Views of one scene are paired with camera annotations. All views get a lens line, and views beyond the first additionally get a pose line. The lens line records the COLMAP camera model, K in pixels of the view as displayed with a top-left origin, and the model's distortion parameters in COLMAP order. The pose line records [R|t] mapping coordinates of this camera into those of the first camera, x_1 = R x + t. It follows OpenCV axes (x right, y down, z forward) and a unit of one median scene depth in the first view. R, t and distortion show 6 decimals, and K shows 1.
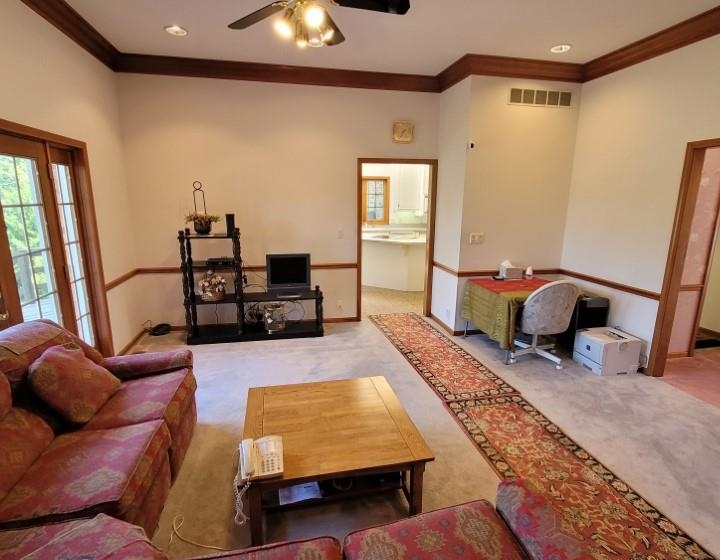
lens RADIAL K [[391.4, 0, 360.6], [0, 391.4, 283.4], [0, 0, 1]] dist [0.005157, -0.001022]
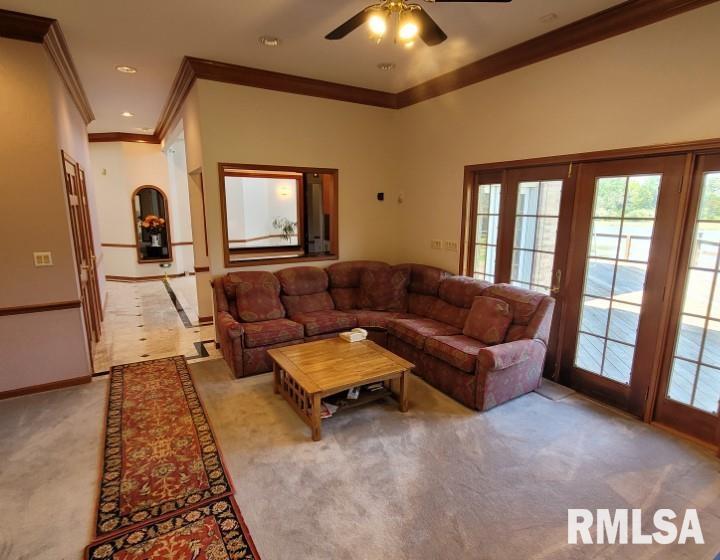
lens RADIAL K [[391.4, 0, 360.6], [0, 391.4, 283.4], [0, 0, 1]] dist [0.005157, -0.001022]
pose [[-0.945704, 0.047958, -0.321472, 0.210723], [-0.085219, 0.917868, 0.387628, -0.353564], [0.313659, 0.393977, -0.863945, 1.587492]]
